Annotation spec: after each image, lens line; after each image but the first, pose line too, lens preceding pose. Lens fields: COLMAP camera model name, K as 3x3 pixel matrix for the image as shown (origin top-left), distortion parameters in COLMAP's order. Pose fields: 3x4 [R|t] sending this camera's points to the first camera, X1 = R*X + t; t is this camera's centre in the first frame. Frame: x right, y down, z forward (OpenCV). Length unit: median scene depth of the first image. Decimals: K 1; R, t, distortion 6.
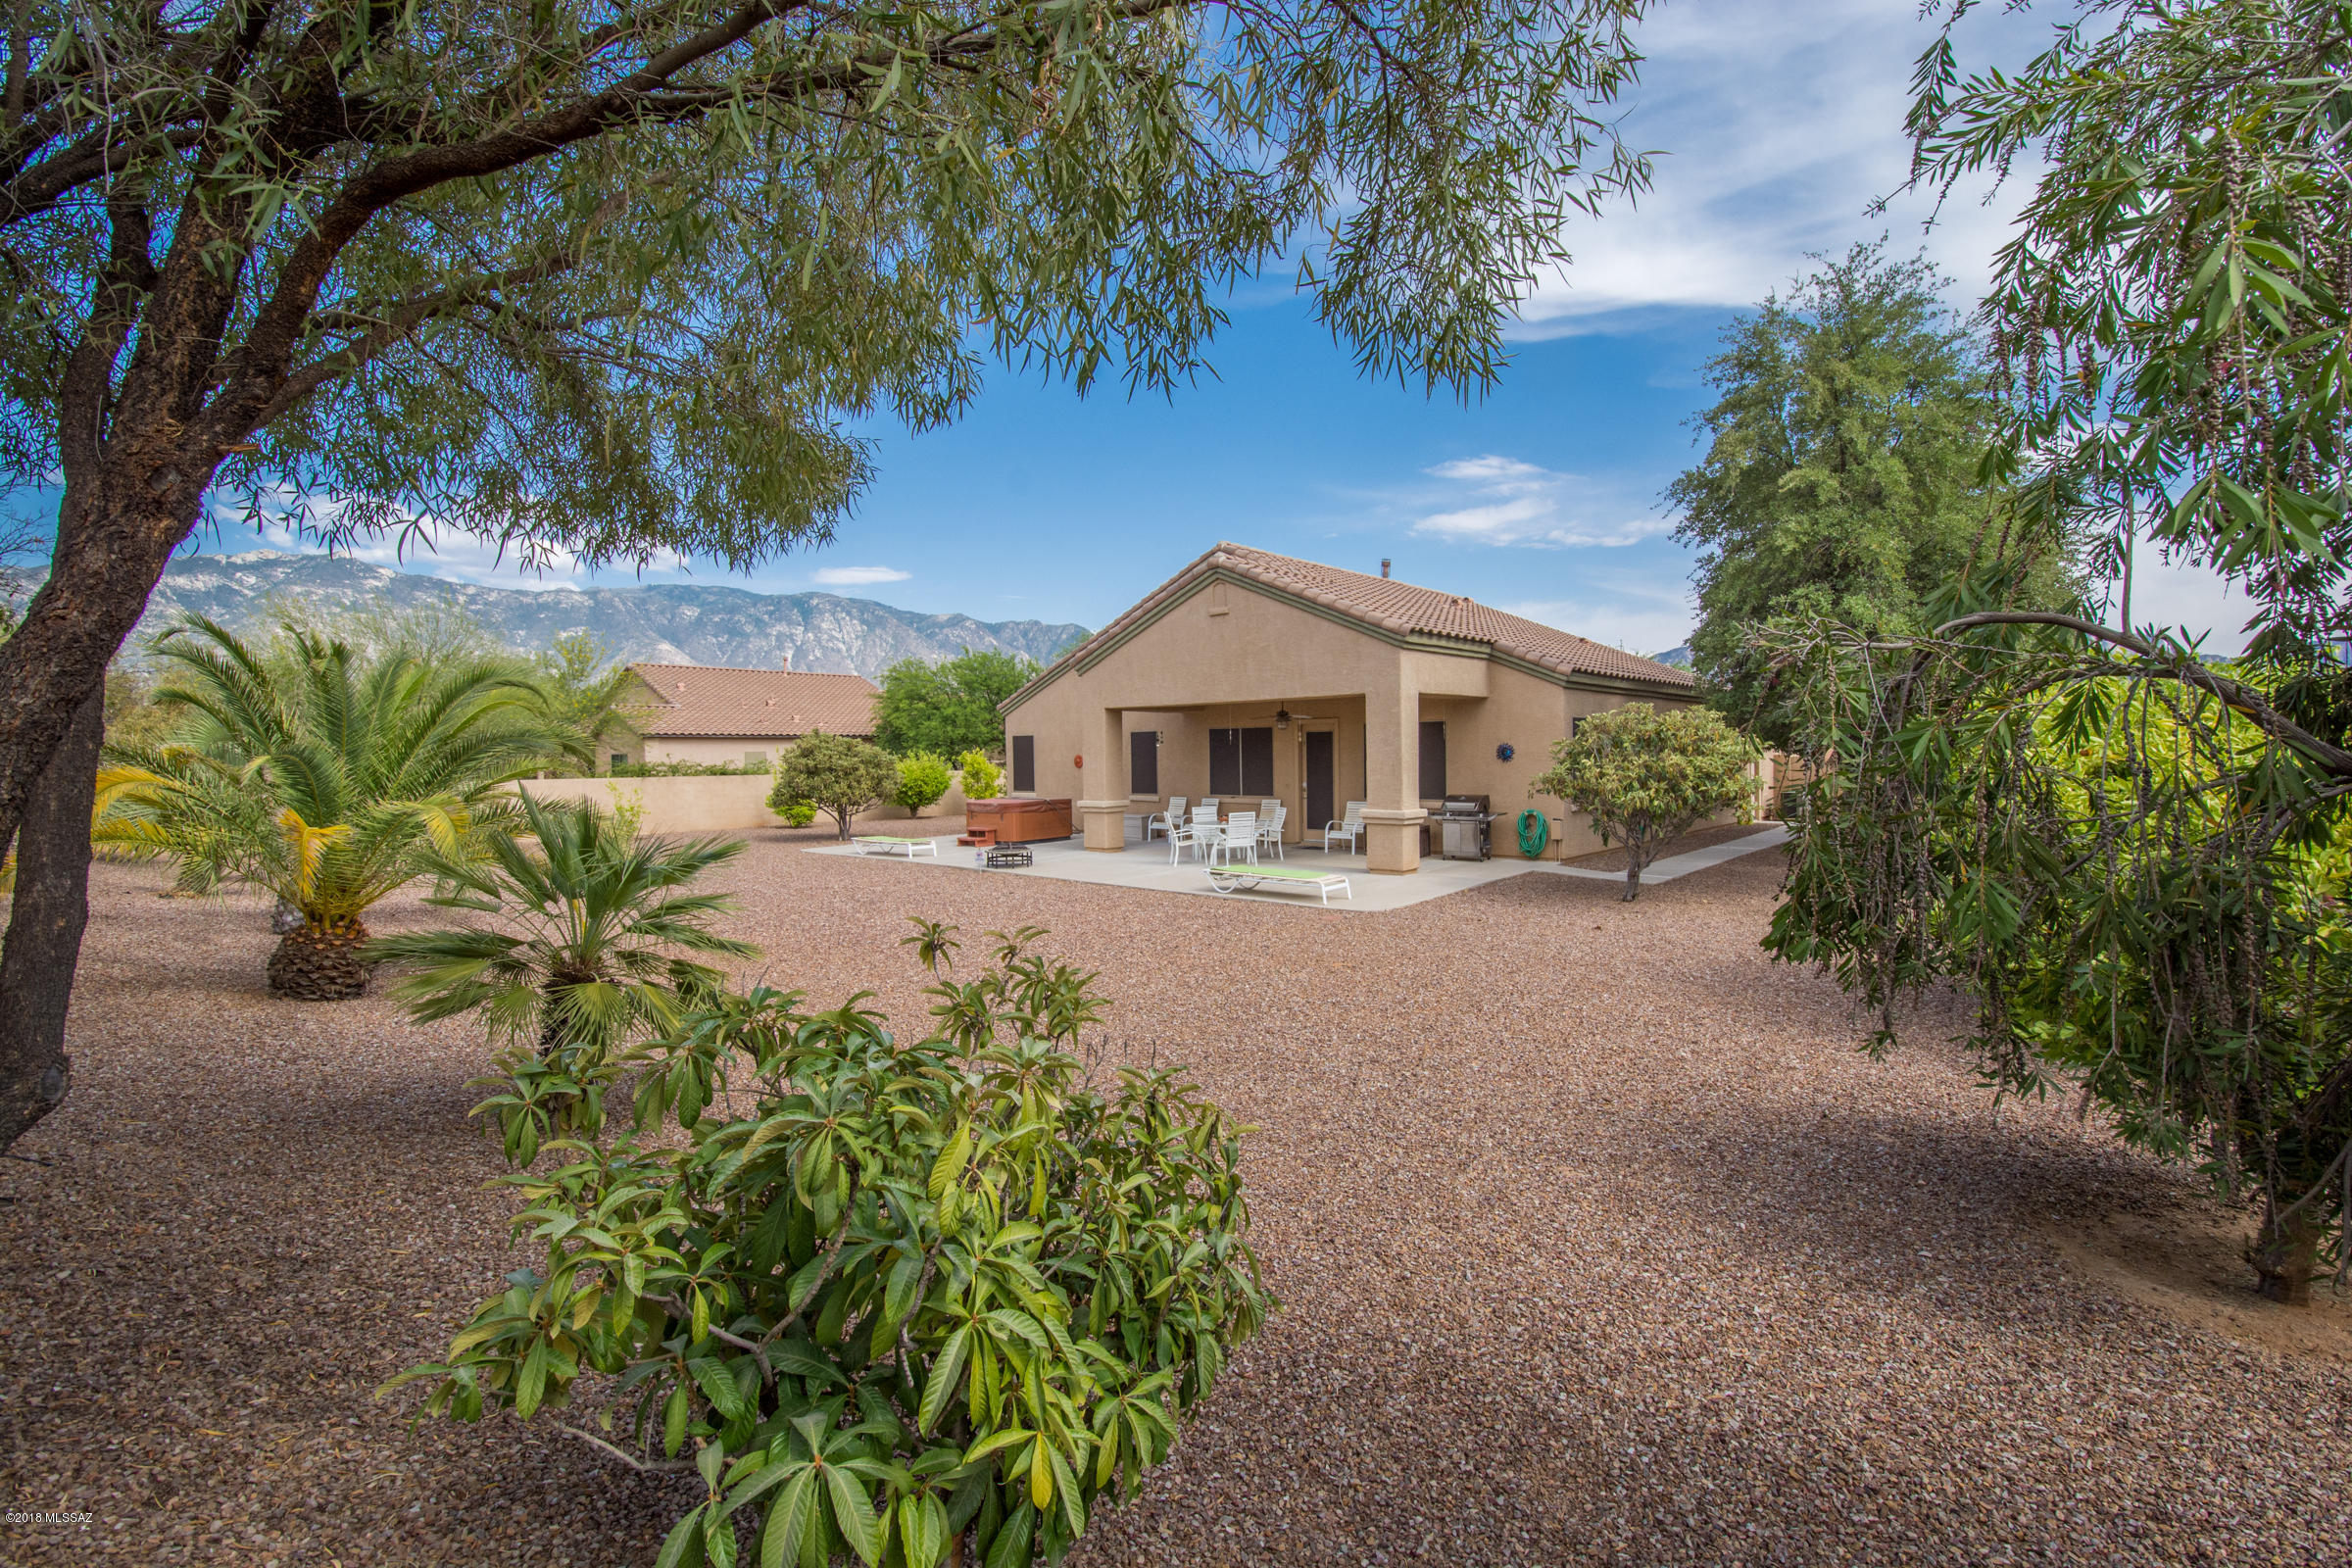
lens RADIAL K [[1049.5, 0, 1172.9], [0, 1049.5, 778.0], [0, 0, 1]] dist [0.012902, 0.000316]
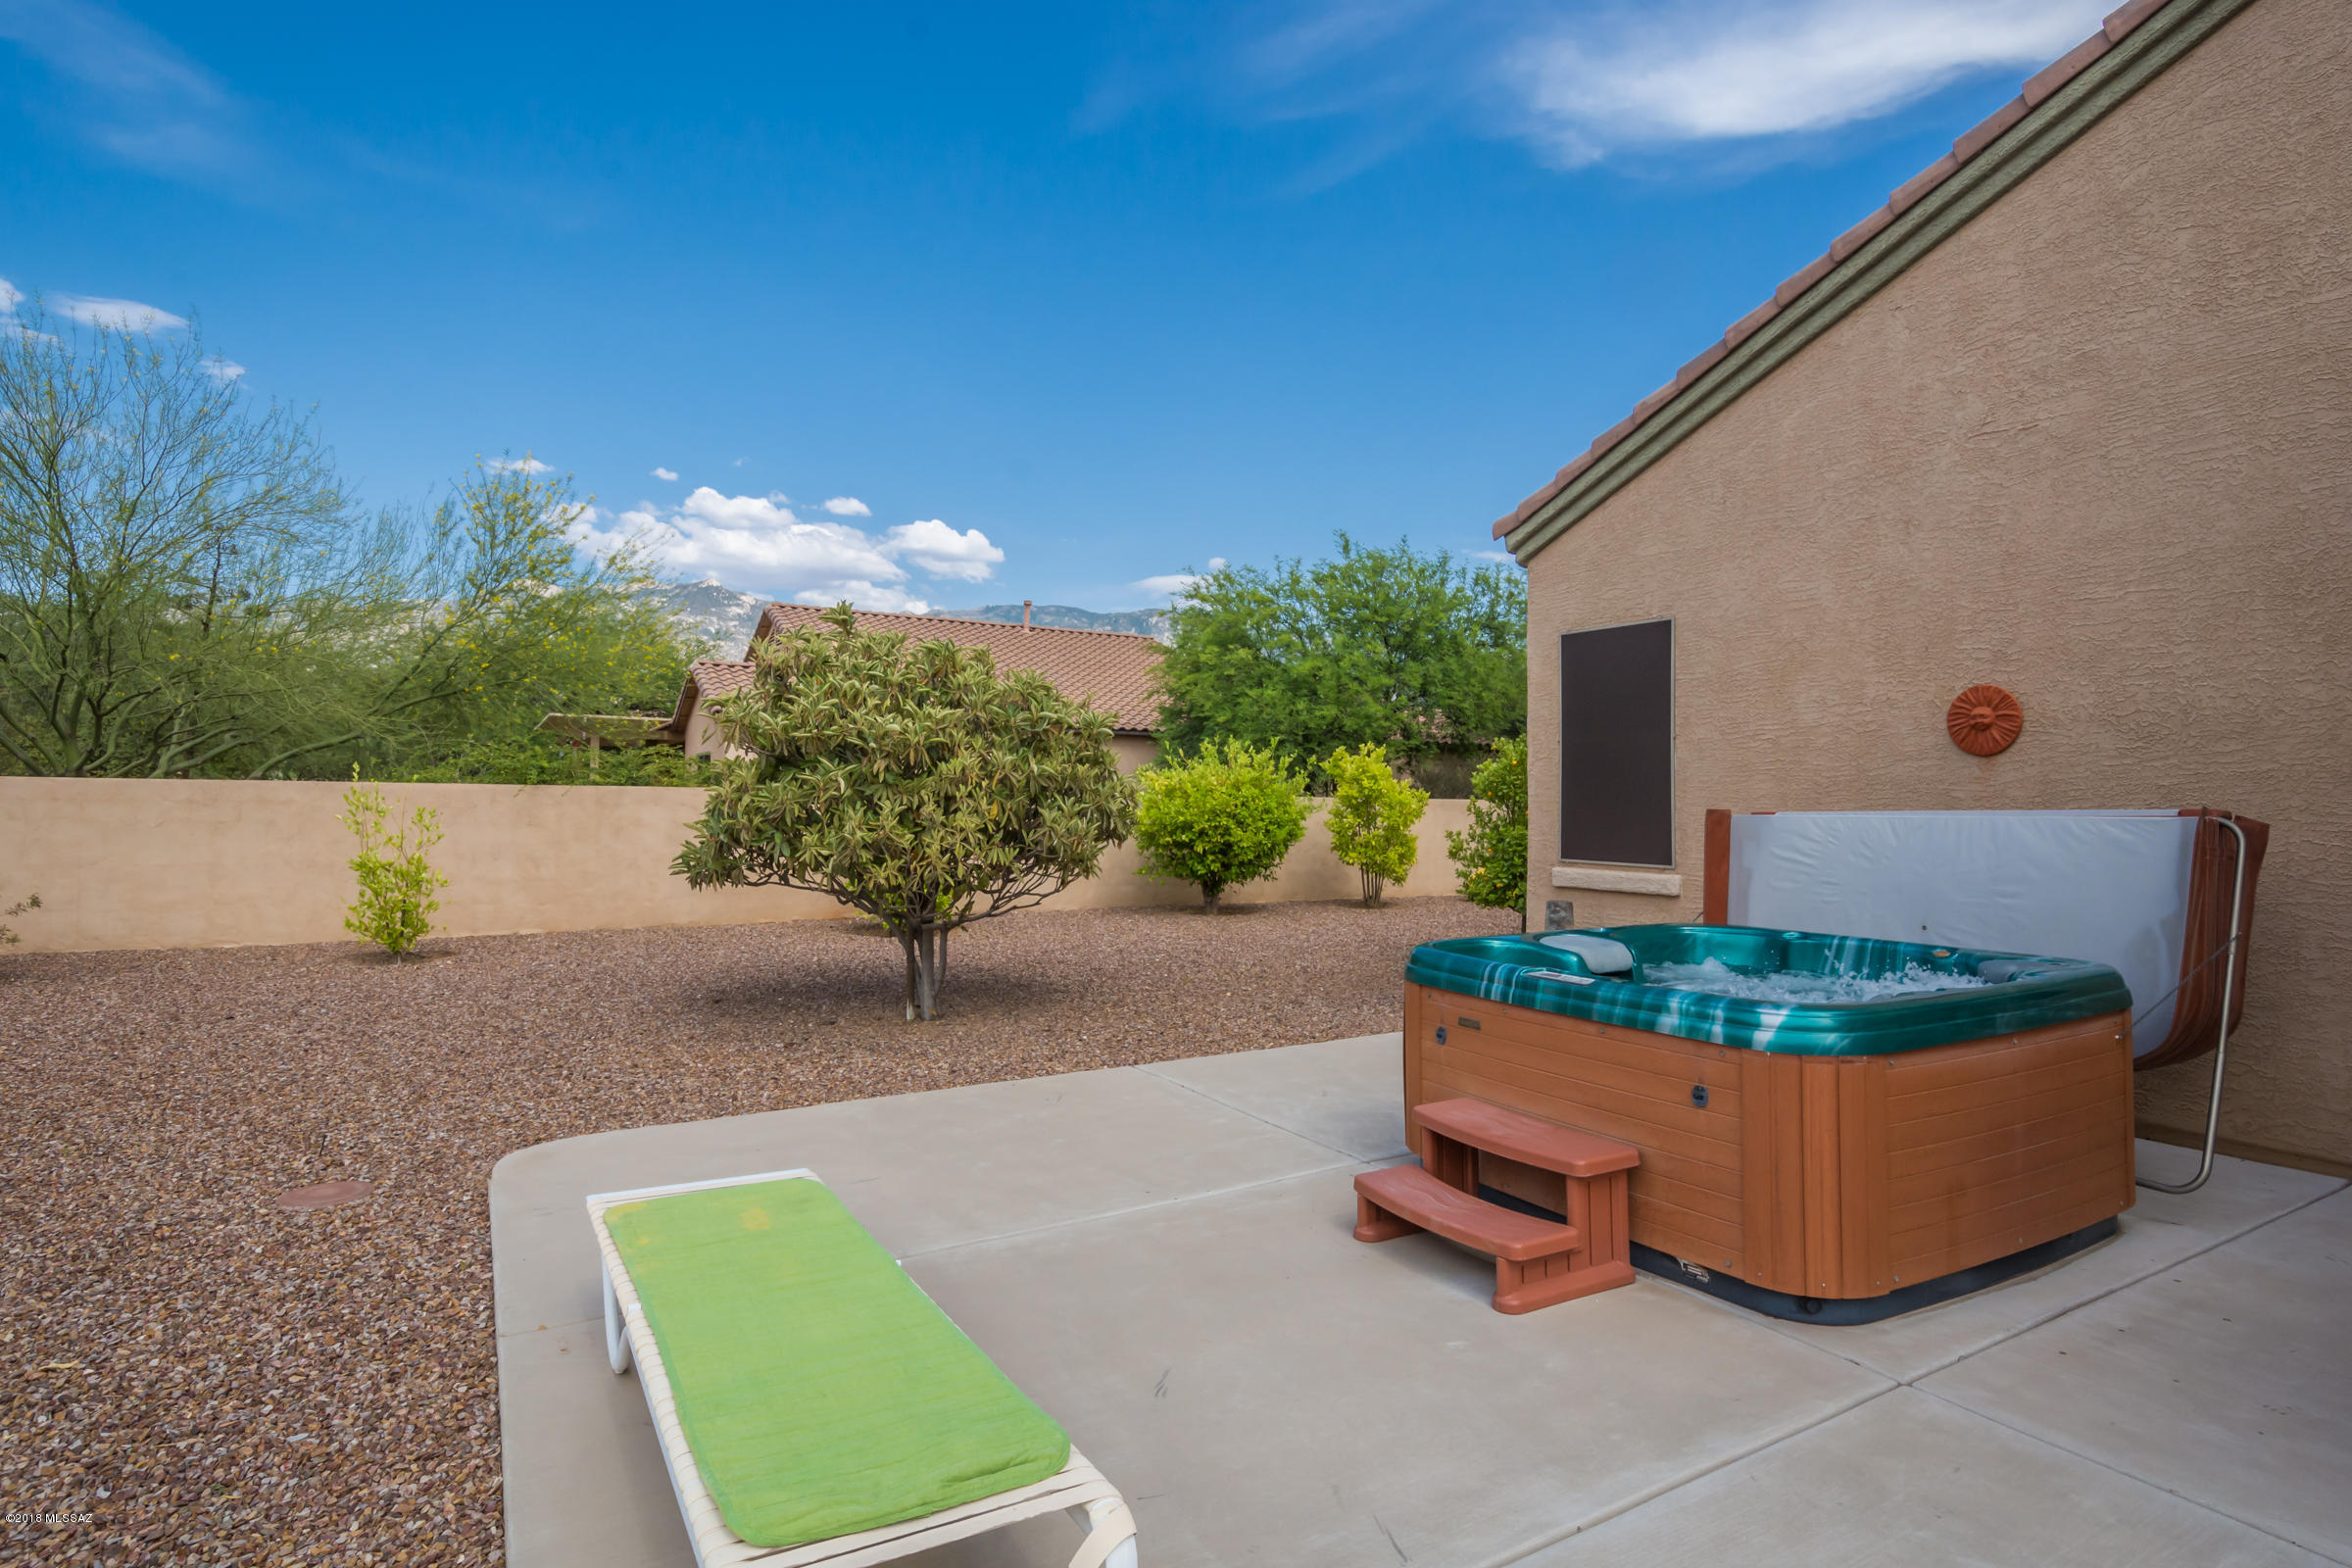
lens RADIAL K [[1201.1, 0, 1173.5], [0, 1201.1, 792.3], [0, 0, 1]] dist [0.000543, -0.000007]
pose [[0.951154, 0.018048, -0.308188, -0.112729], [-0.027293, 0.999297, -0.025711, 0.005027], [0.307507, 0.032866, 0.950978, 0.523671]]
